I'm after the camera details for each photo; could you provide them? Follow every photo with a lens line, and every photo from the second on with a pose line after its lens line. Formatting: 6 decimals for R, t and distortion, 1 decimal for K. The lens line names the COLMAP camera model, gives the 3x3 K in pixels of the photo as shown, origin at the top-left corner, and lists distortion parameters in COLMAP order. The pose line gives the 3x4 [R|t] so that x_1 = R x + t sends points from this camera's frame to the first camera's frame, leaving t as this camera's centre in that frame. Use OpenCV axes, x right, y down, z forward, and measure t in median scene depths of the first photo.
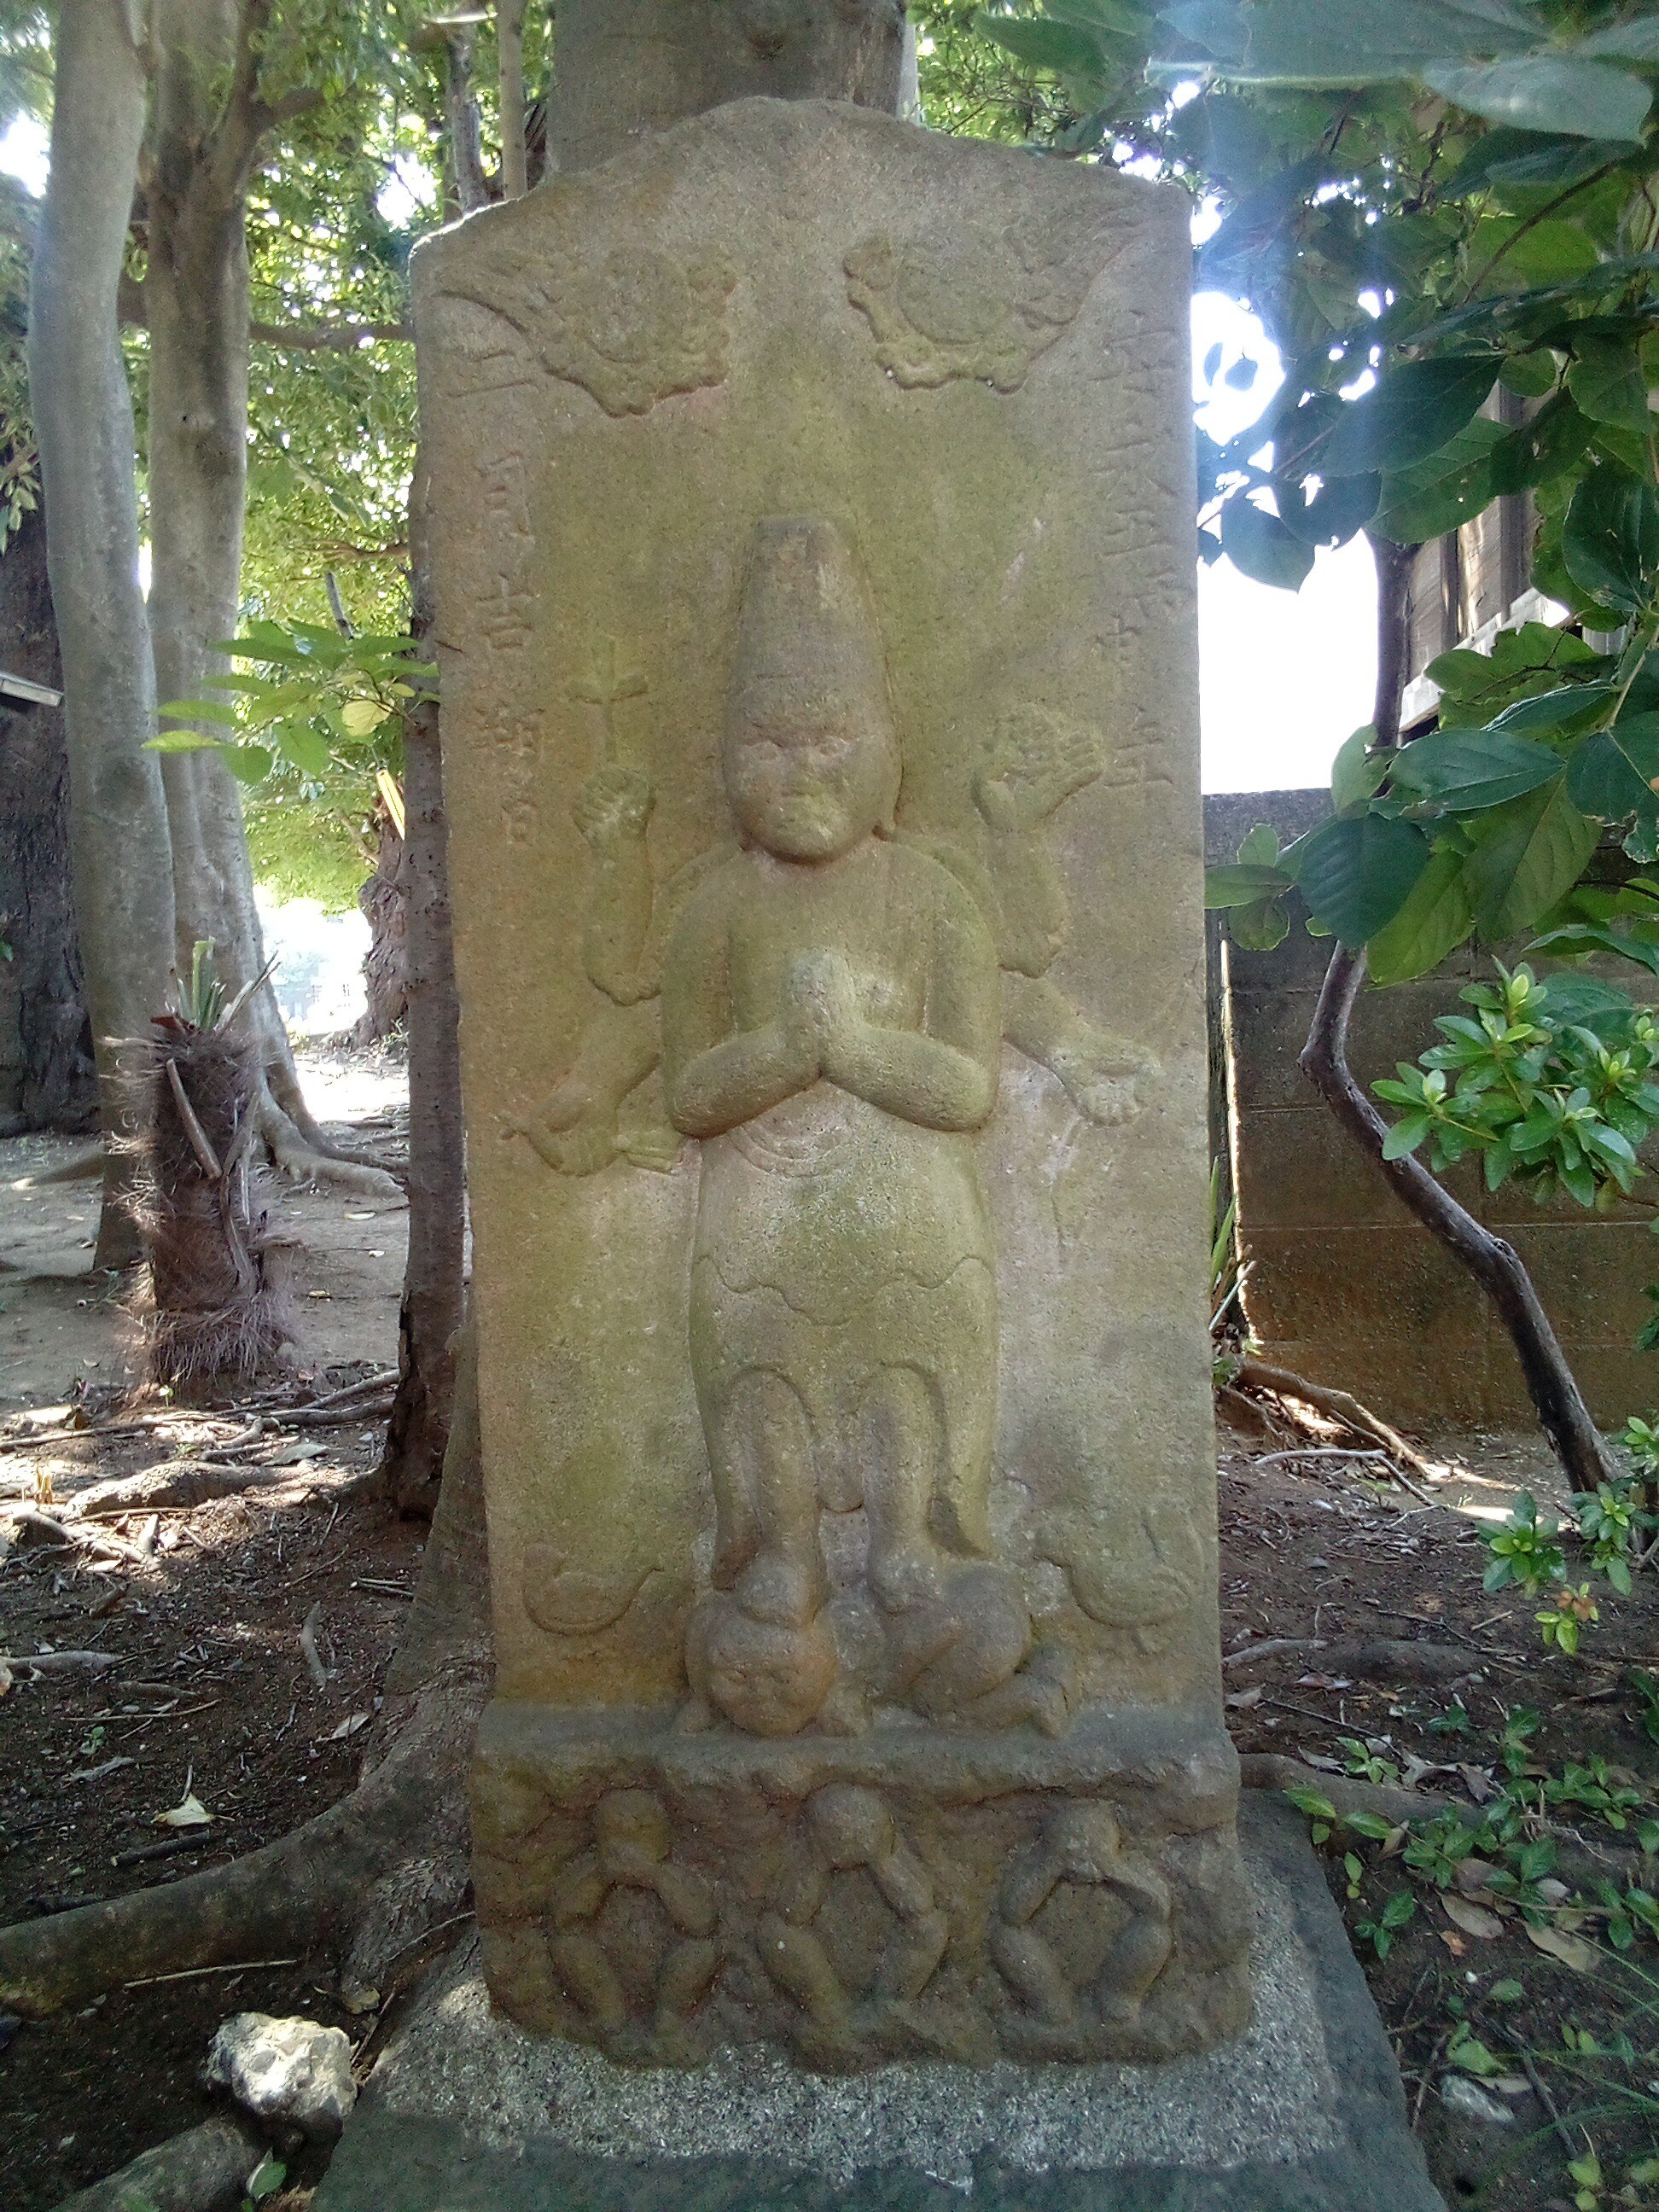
lens RADIAL K [[1825.1, 0, 829.5], [0, 1825.1, 1106.0], [0, 0, 1]] dist [0.052648, -0.077232]
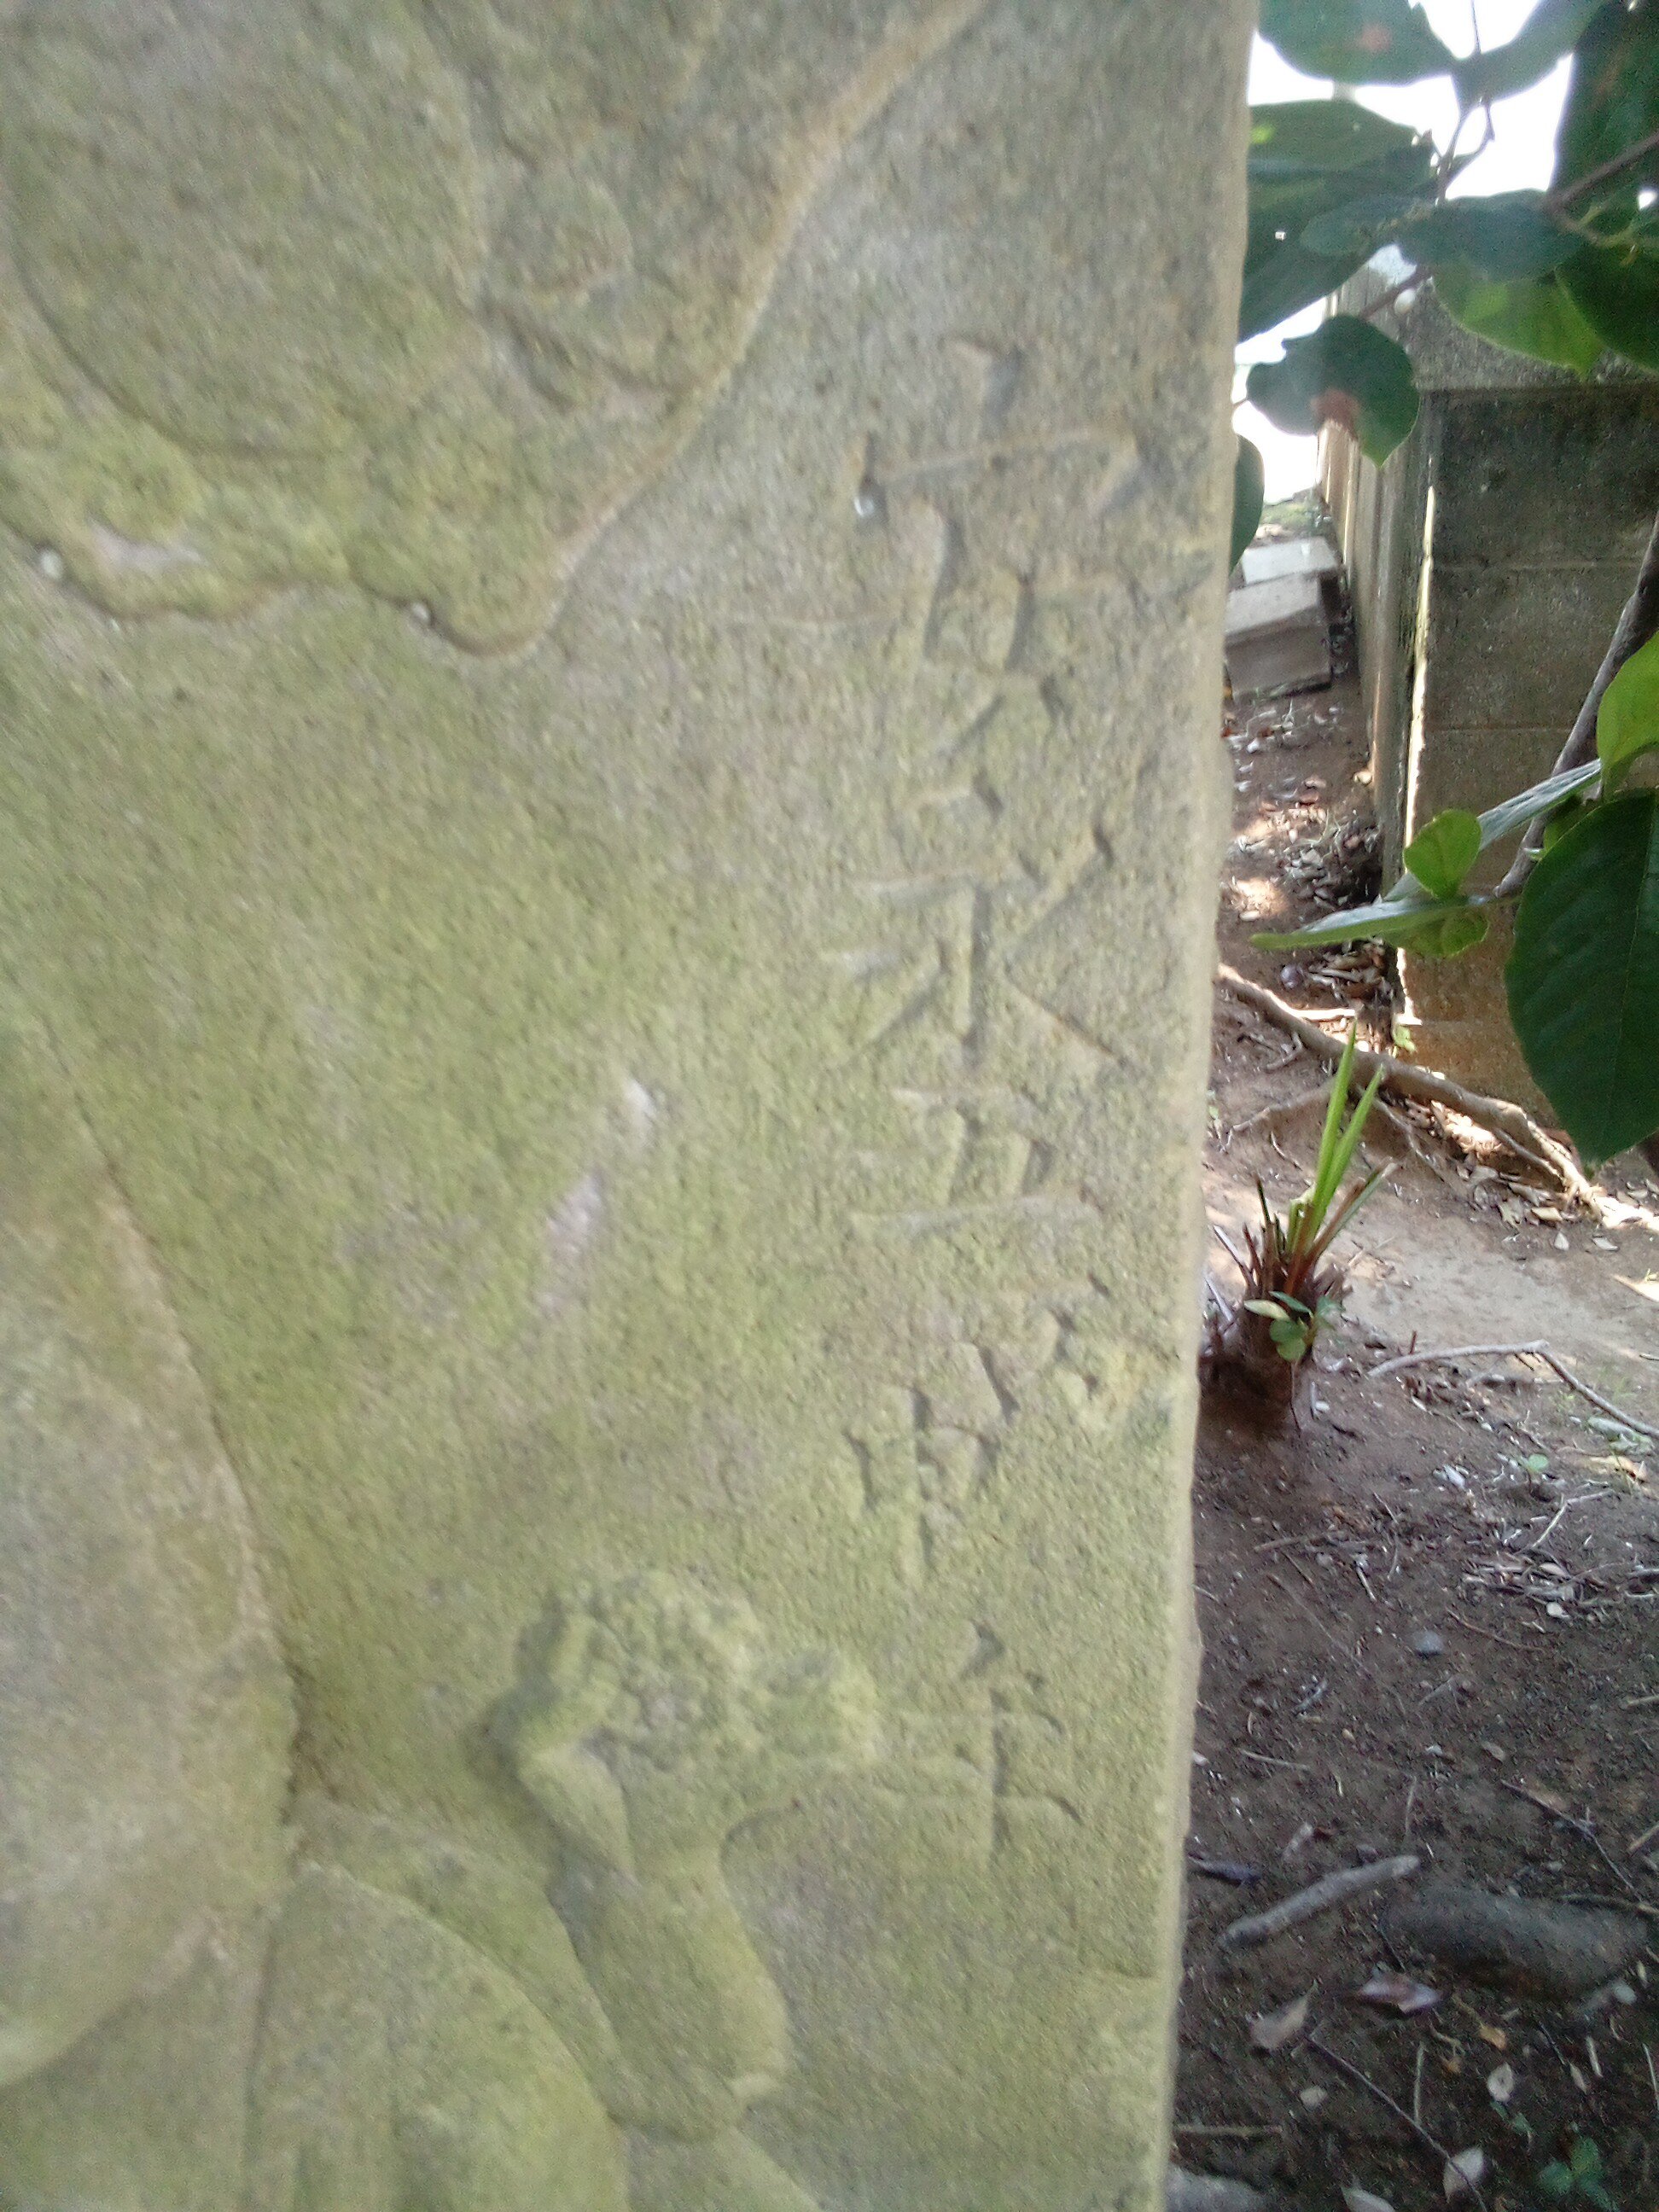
lens RADIAL K [[1825.1, 0, 829.5], [0, 1825.1, 1106.0], [0, 0, 1]] dist [0.052648, -0.077232]
pose [[0.995762, 0.034447, -0.085276, 0.099065], [-0.002930, 0.938619, 0.344944, -0.245395], [0.091924, -0.343232, 0.934741, 0.434694]]
